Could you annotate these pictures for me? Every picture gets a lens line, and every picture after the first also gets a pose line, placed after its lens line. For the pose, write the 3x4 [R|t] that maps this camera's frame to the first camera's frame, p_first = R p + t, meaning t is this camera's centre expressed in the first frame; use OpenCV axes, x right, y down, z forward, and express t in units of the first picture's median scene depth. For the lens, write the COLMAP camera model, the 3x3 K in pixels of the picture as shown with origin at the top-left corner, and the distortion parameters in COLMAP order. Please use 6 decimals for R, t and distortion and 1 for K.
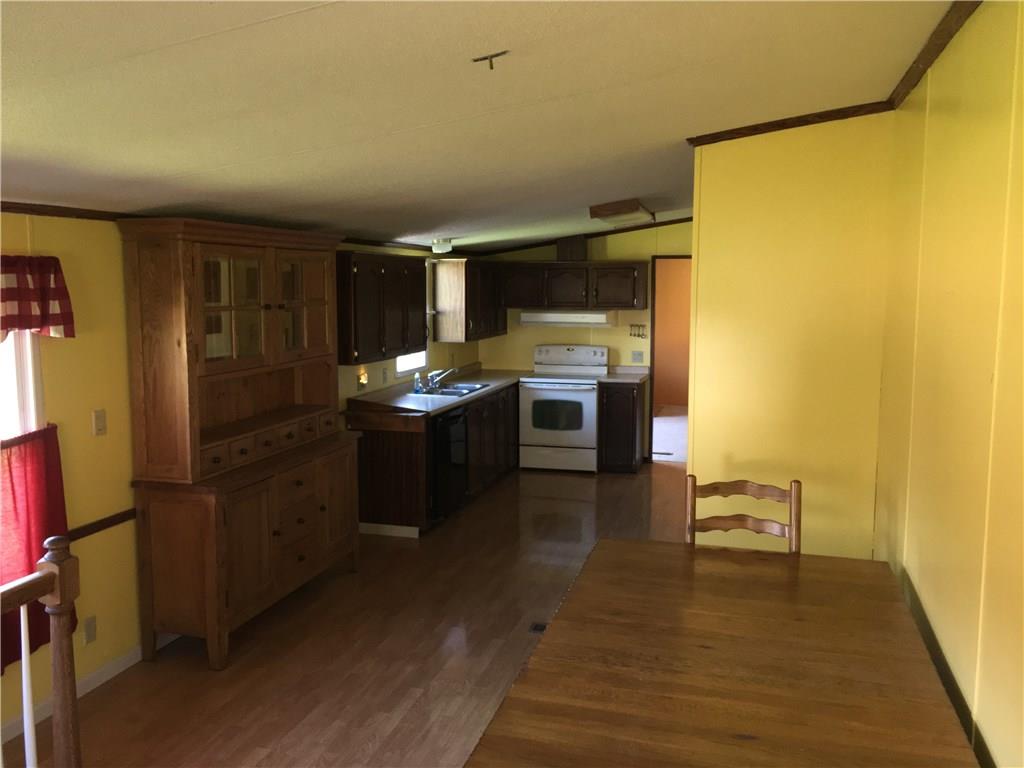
lens RADIAL K [[864.2, 0, 512.3], [0, 864.2, 375.2], [0, 0, 1]] dist [0.078924, -0.098598]
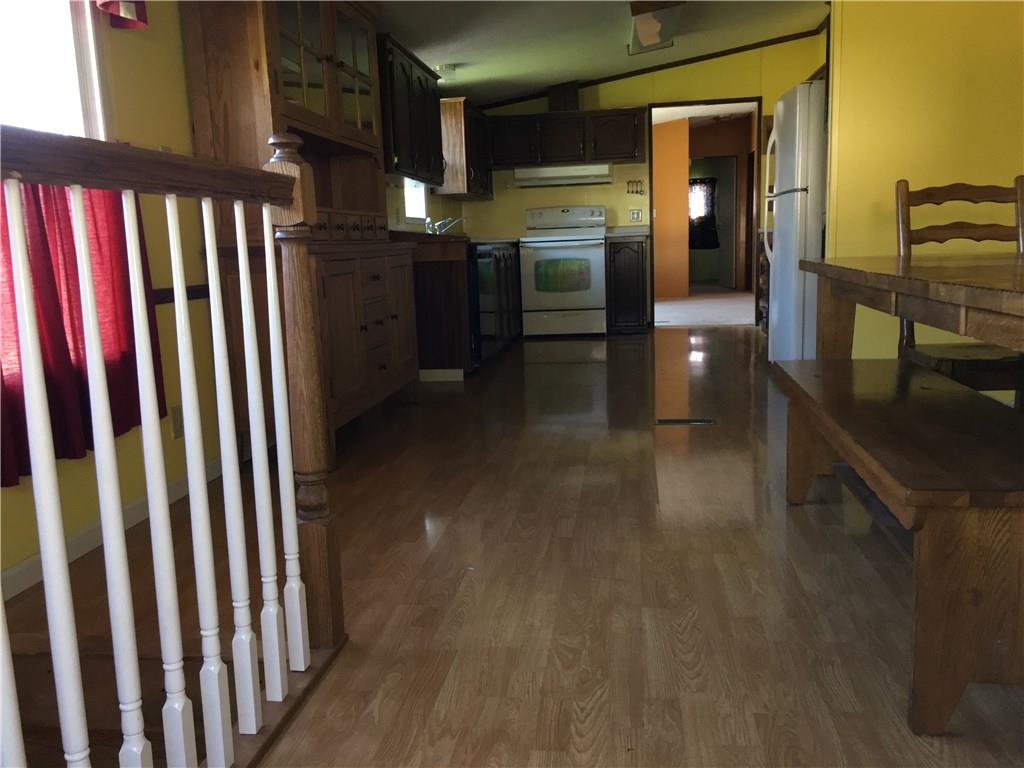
lens RADIAL K [[864.2, 0, 518.5], [0, 864.2, 376.7], [0, 0, 1]] dist [0.078924, -0.098598]
pose [[0.988352, -0.060422, 0.139677, -0.131729], [0.054023, 0.997329, 0.049161, 0.106039], [-0.142274, -0.041043, 0.988976, 0.078128]]
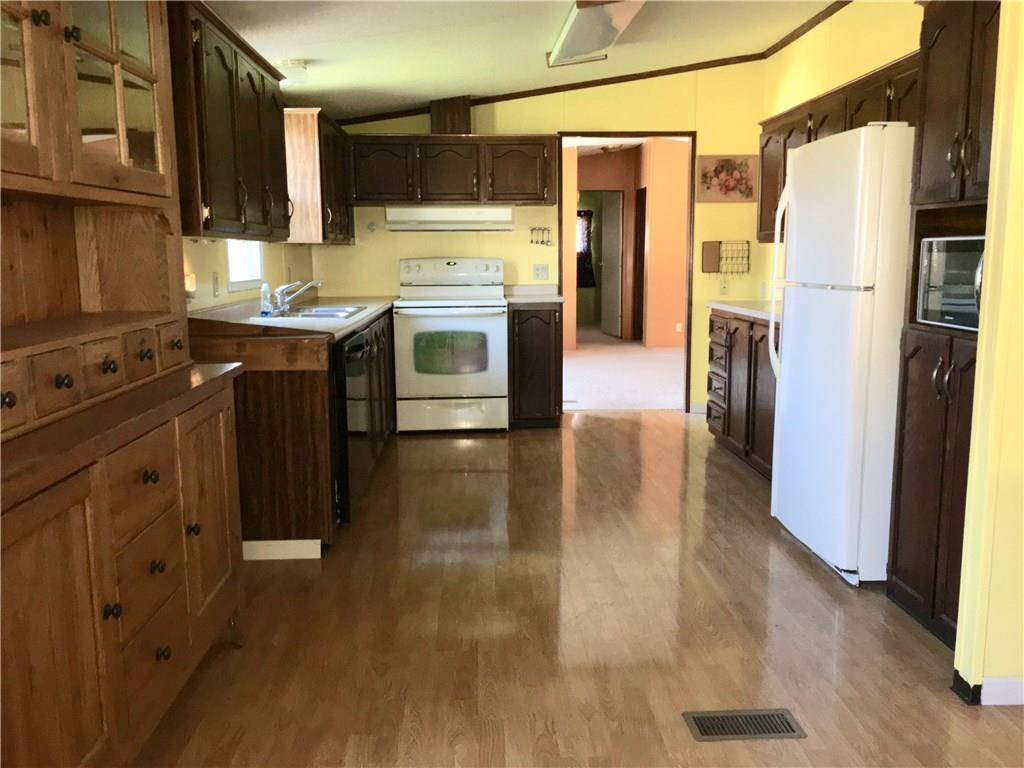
lens RADIAL K [[864.2, 0, 519.9], [0, 864.2, 382.5], [0, 0, 1]] dist [0.078924, -0.098598]
pose [[0.947237, -0.054525, 0.315863, -0.117860], [0.041088, 0.997951, 0.049050, 0.037996], [-0.317890, -0.033484, 0.947536, 0.315848]]
